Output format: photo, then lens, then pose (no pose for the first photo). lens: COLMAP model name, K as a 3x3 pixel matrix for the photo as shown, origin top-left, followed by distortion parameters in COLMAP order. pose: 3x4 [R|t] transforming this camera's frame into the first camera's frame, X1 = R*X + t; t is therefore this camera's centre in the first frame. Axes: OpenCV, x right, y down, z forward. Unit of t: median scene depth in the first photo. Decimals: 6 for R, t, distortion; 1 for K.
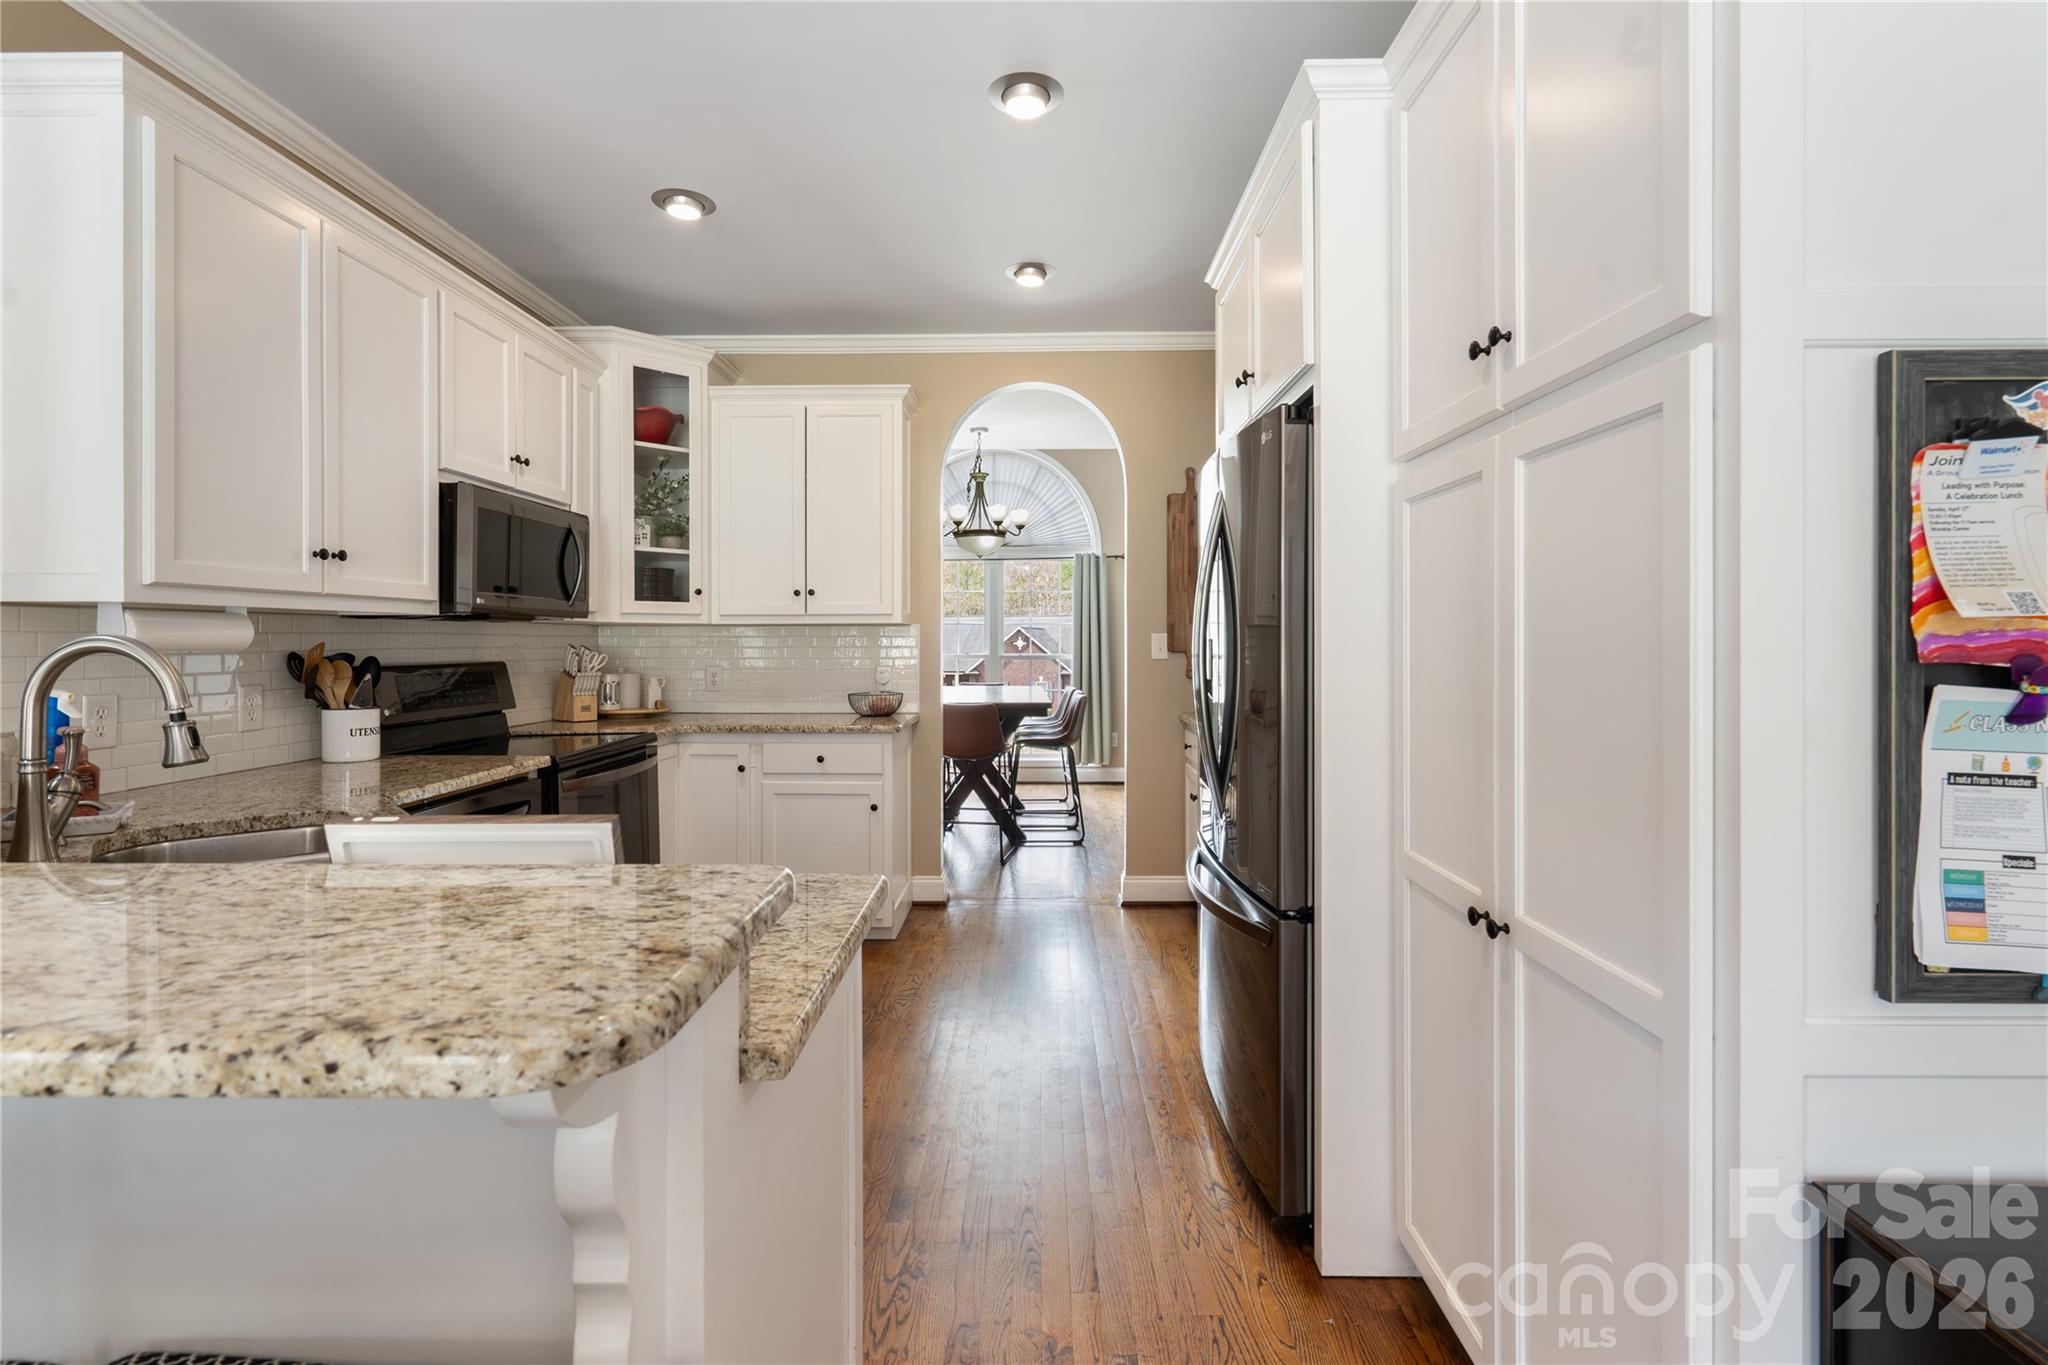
lens RADIAL K [[959.7, 0, 1027.2], [0, 959.7, 663.2], [0, 0, 1]] dist [0.001402, 0.000989]
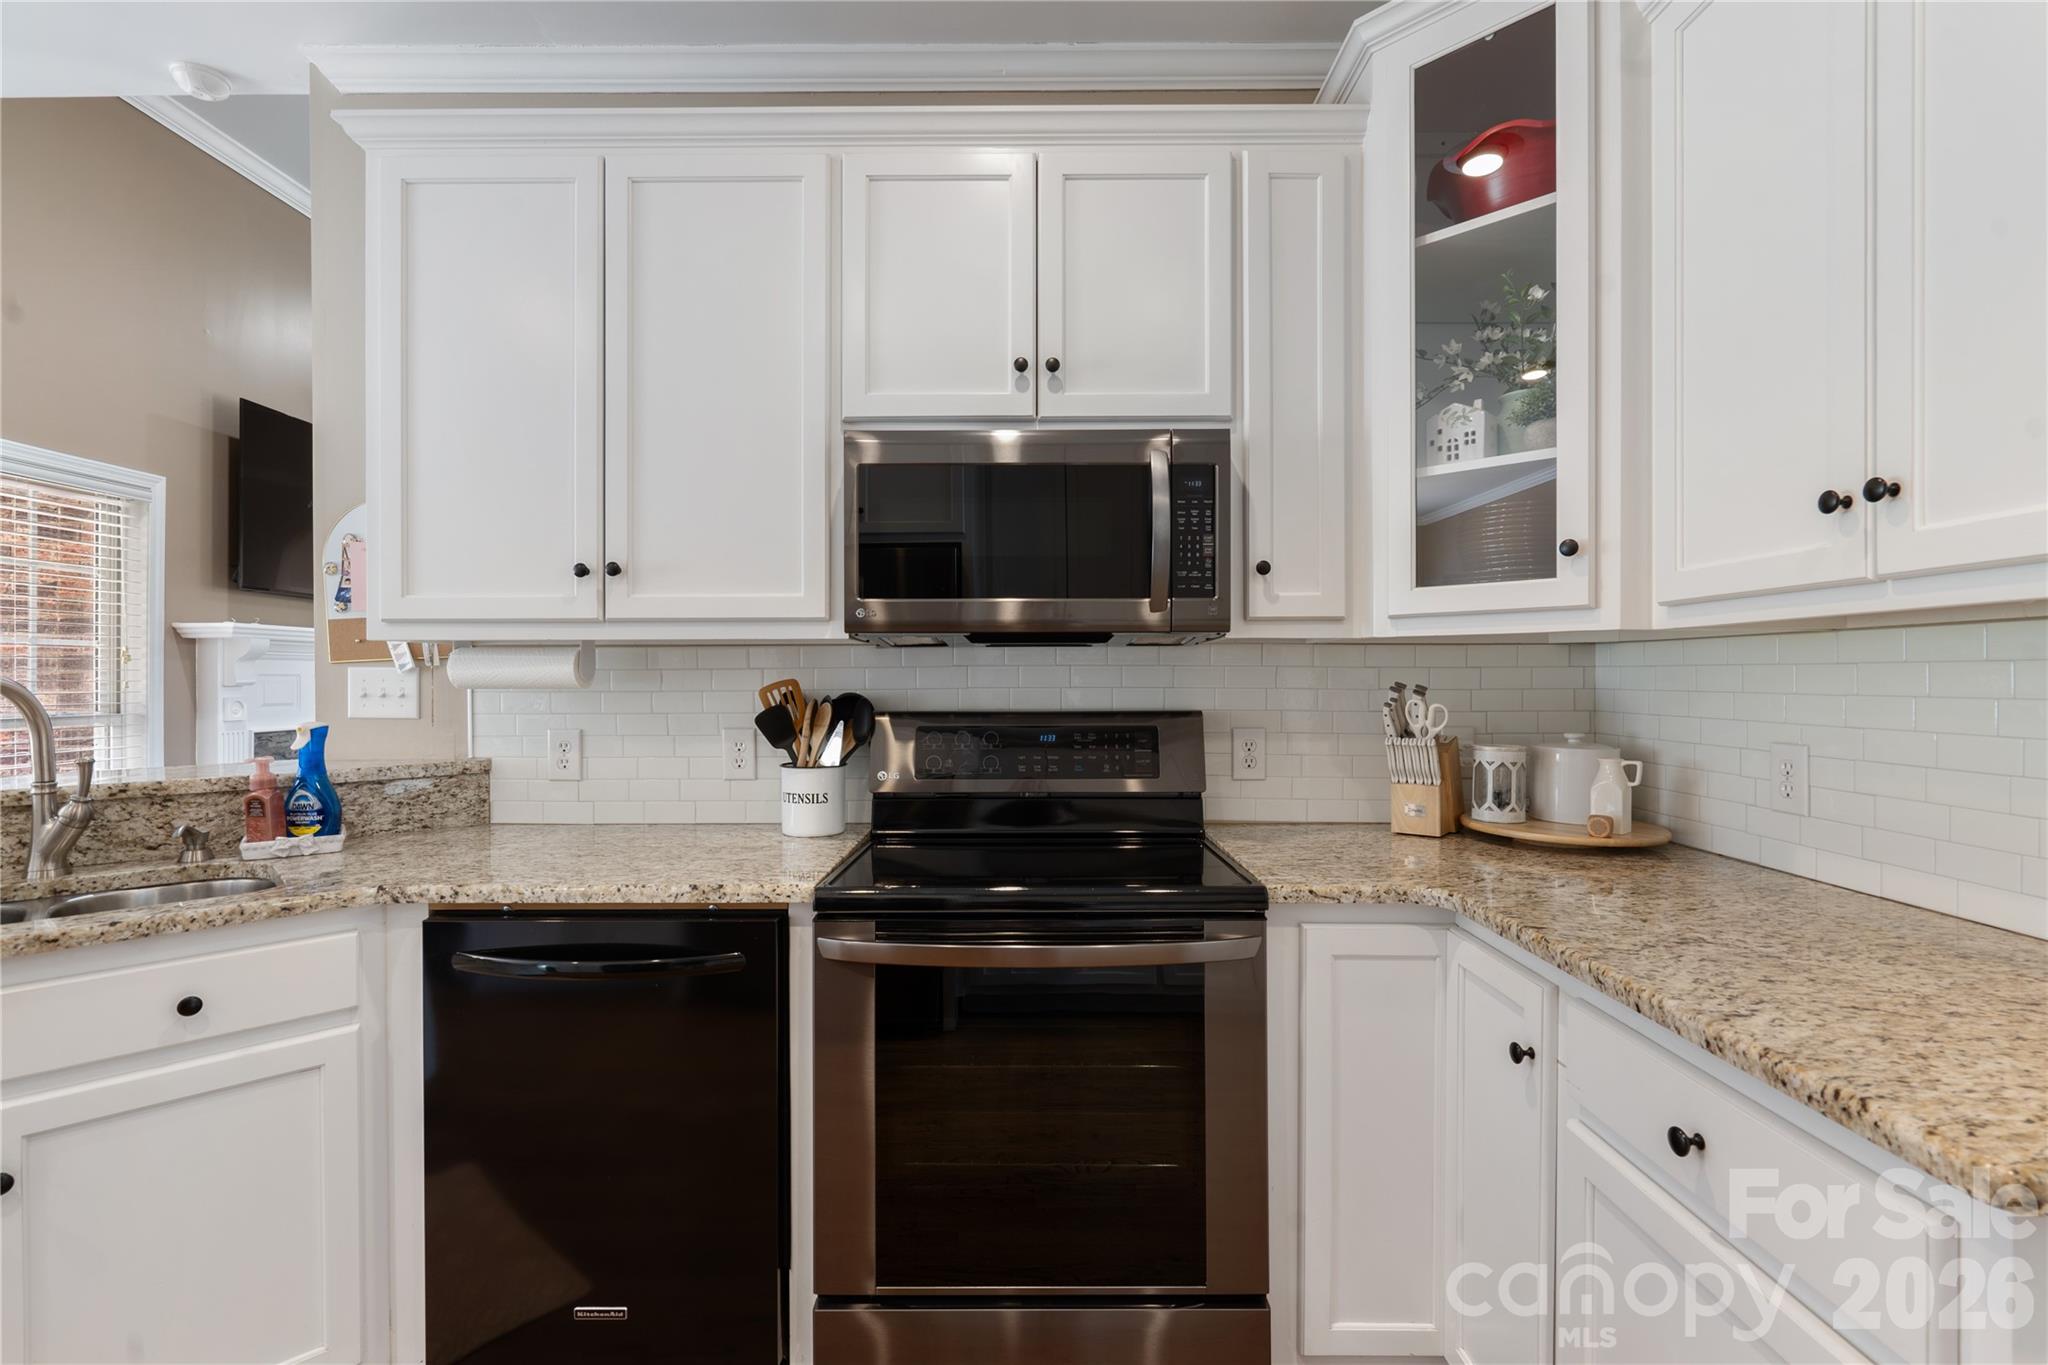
lens RADIAL K [[959.7, 0, 1027.2], [0, 959.7, 663.2], [0, 0, 1]] dist [0.001402, 0.000989]
pose [[-0.004422, -0.021765, -0.999753, 0.048124], [-0.020242, 0.999560, -0.021671, -0.015809], [0.999785, 0.020141, -0.004860, 0.822042]]
